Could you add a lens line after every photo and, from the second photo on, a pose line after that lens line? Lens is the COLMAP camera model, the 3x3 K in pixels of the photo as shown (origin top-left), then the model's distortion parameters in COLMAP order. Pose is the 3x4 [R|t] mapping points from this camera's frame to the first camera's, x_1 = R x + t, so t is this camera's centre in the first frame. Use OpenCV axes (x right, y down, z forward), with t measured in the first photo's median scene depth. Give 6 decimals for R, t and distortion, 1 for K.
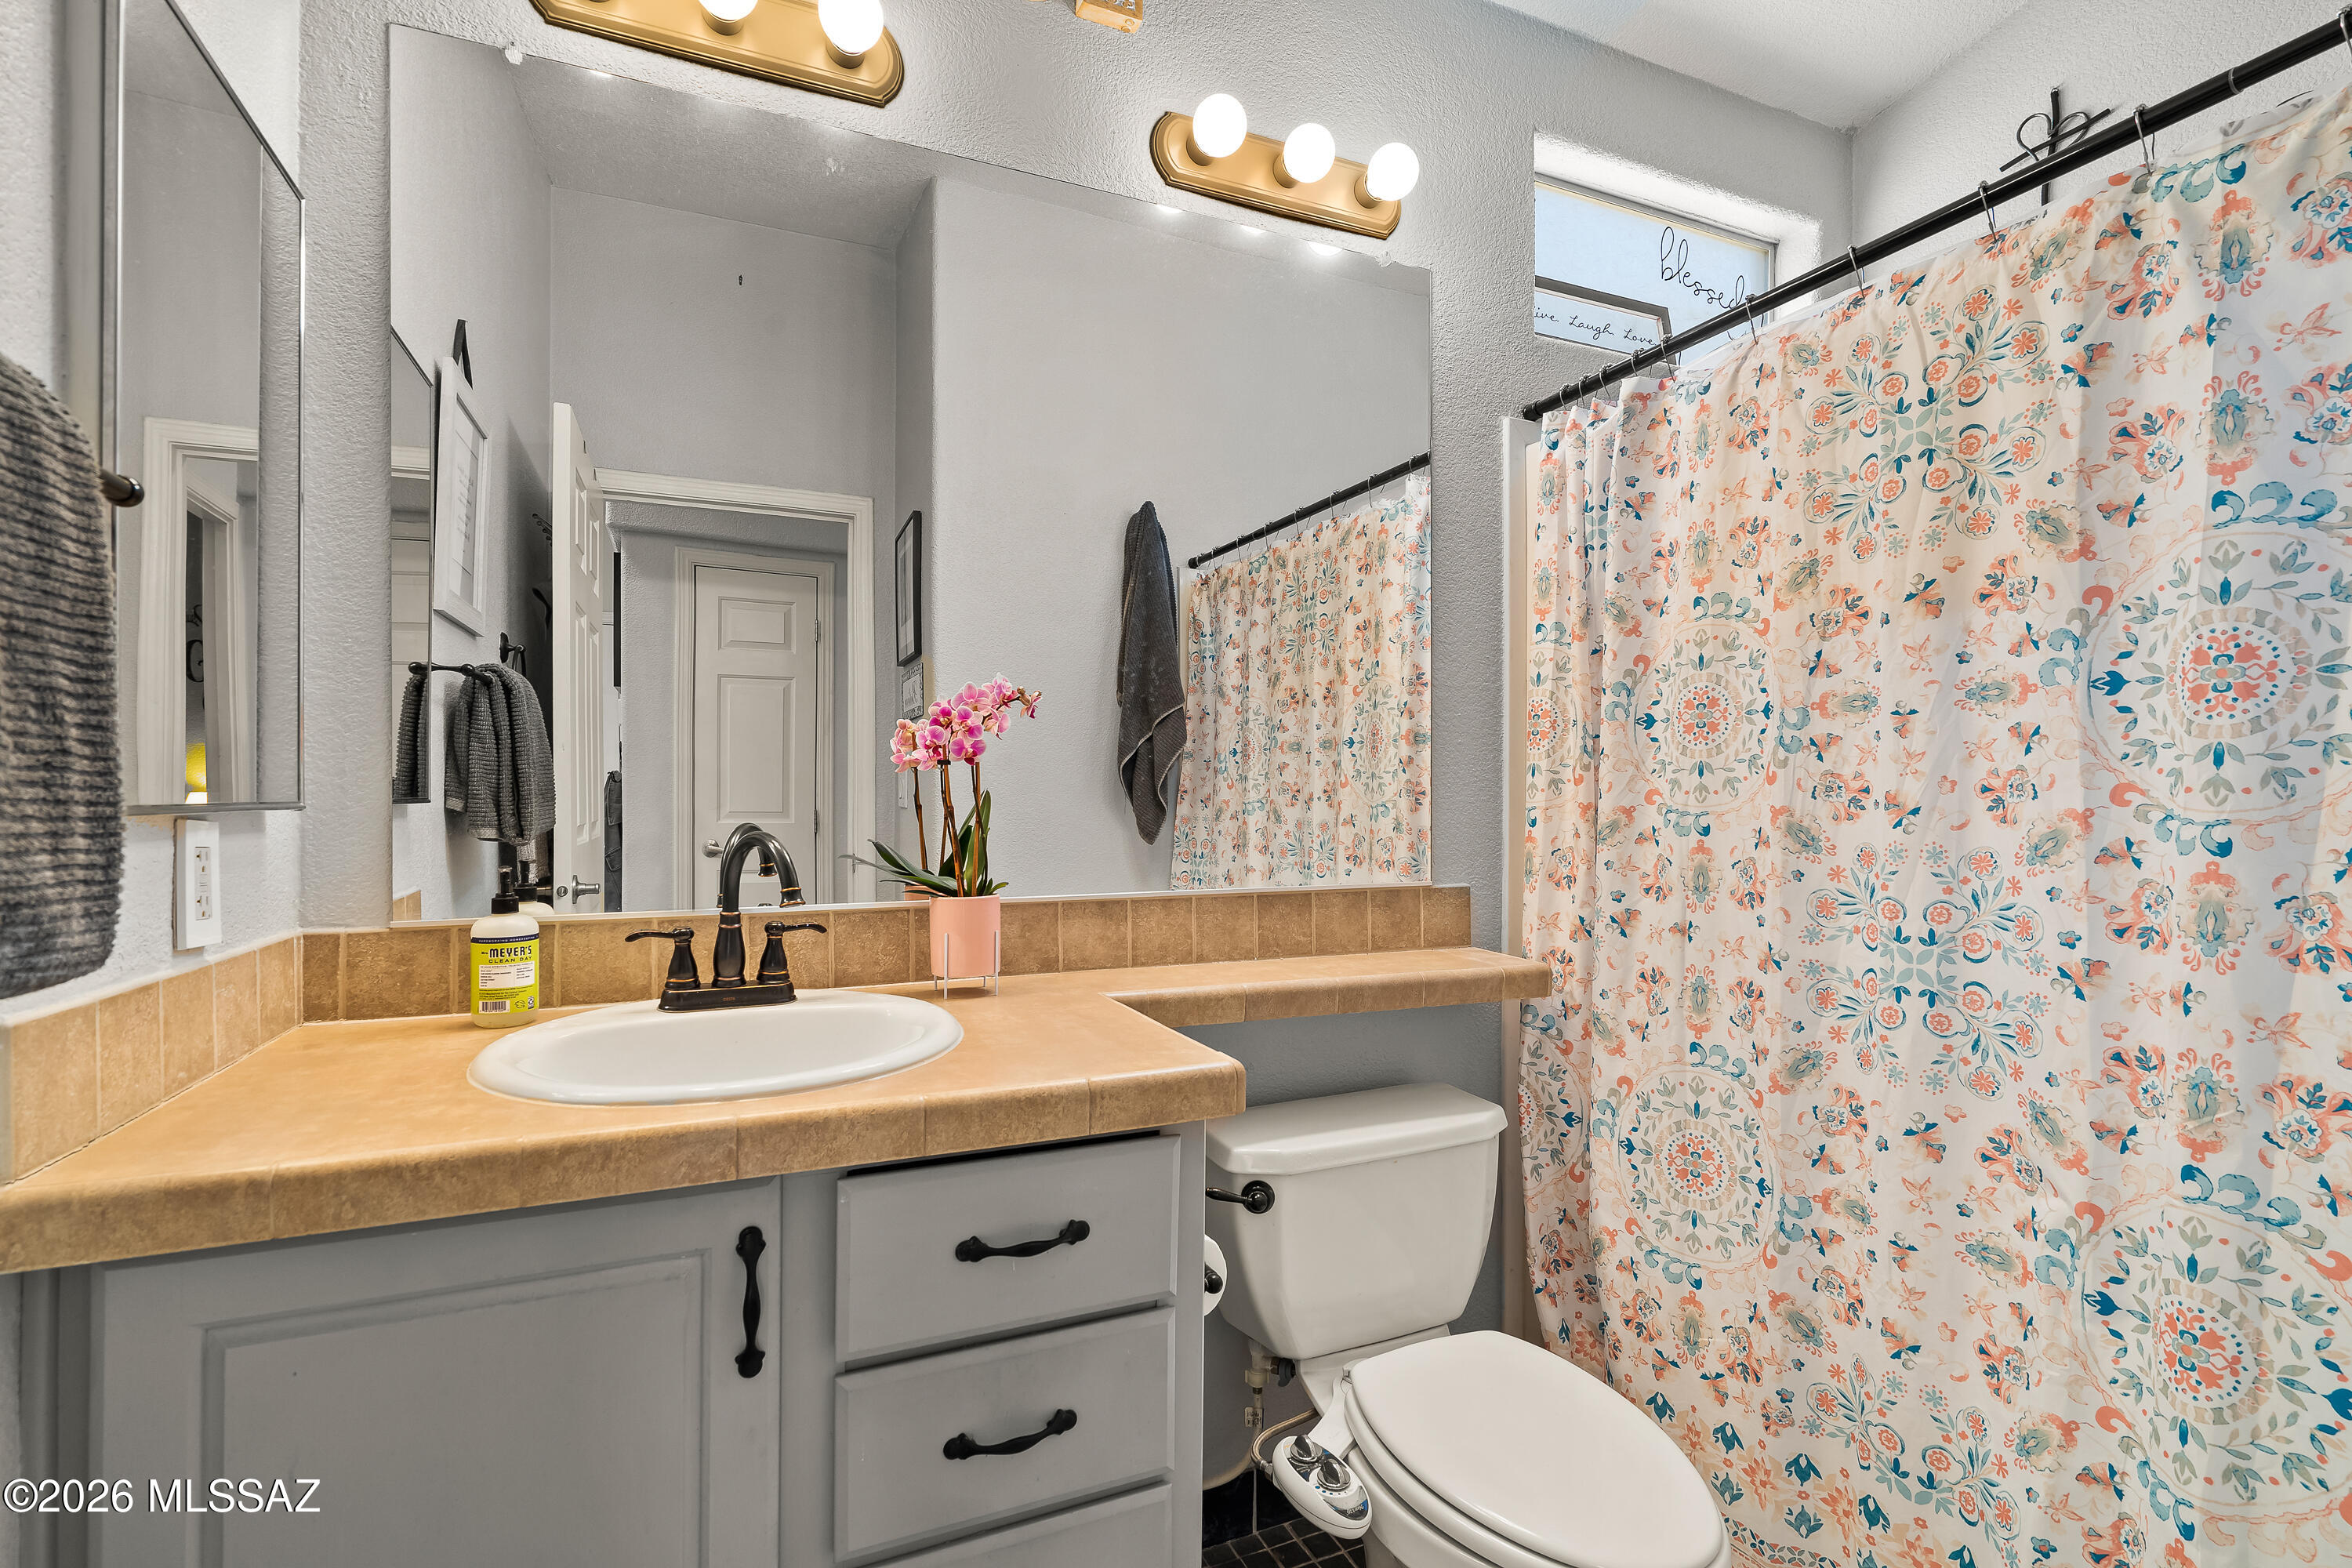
lens RADIAL K [[1065.4, 0, 1176.0], [0, 1065.4, 784.0], [0, 0, 1]] dist [-0.004445, 0.000255]
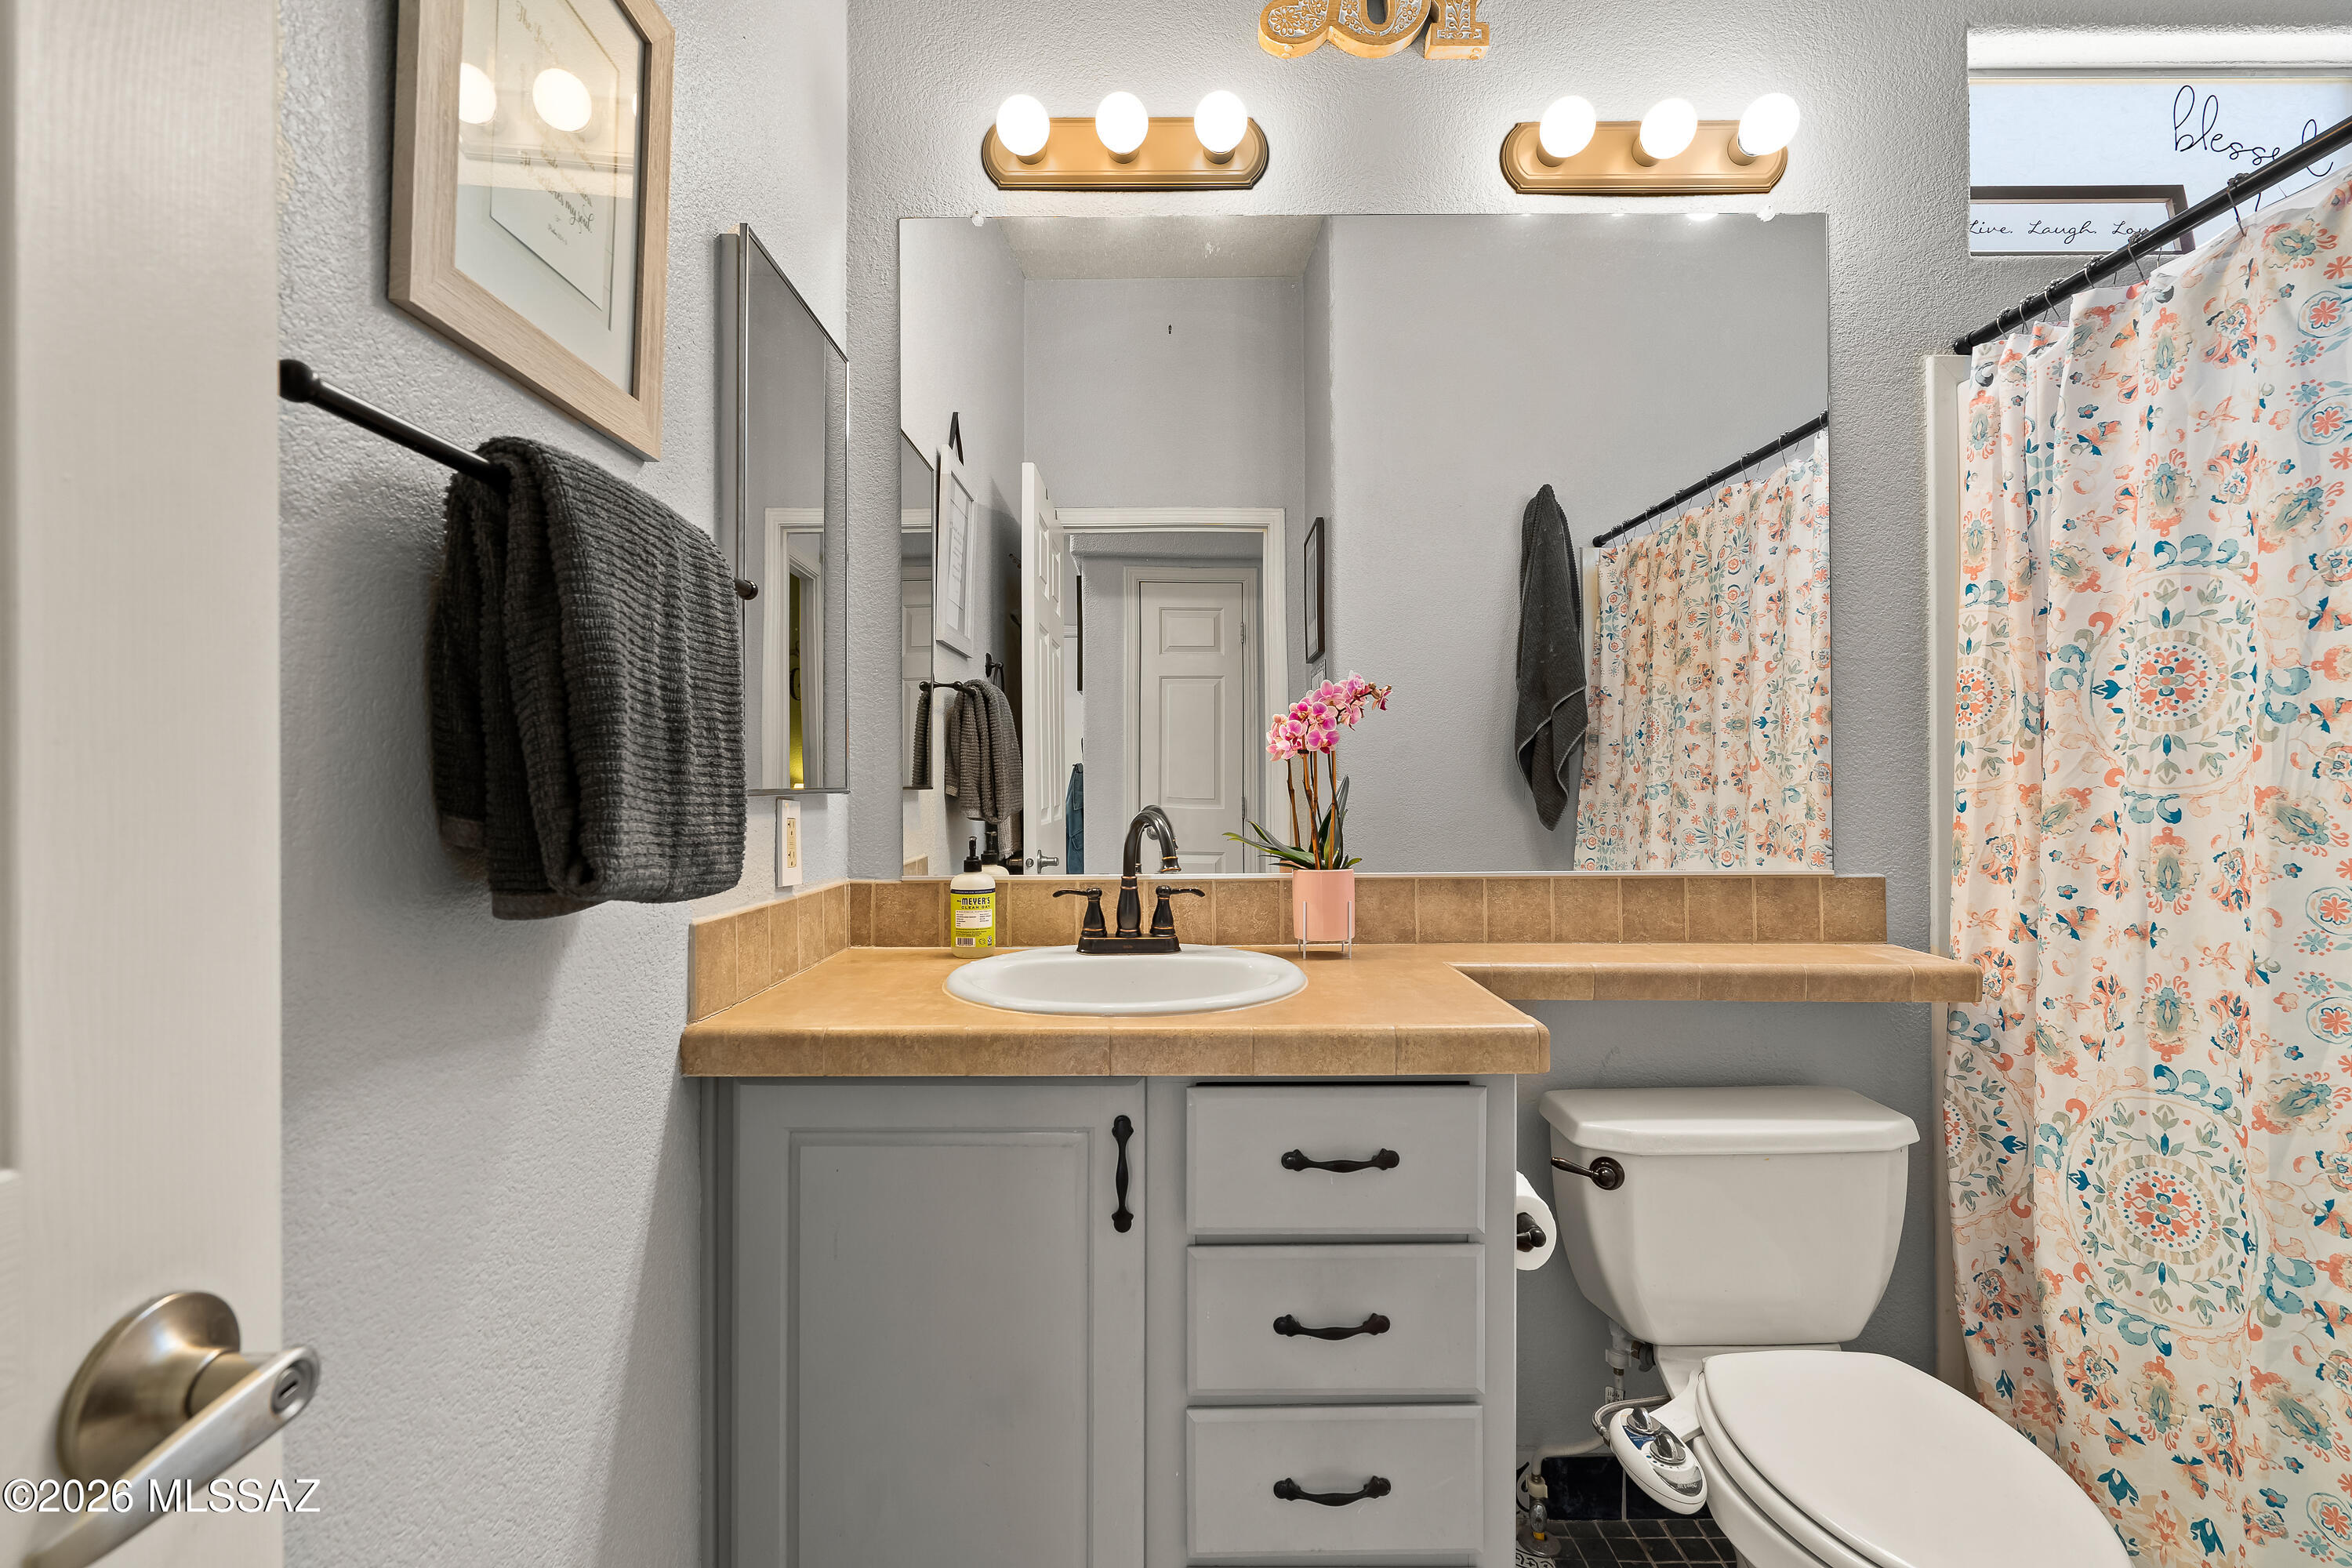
lens RADIAL K [[1067.0, 0, 1182.6], [0, 1067.0, 754.4], [0, 0, 1]] dist [-0.001731, 0.001472]
pose [[0.920329, -0.016350, -0.390803, 0.093371], [0.010333, 0.999794, -0.017493, 0.000910], [0.391009, 0.012061, 0.920308, -0.086906]]
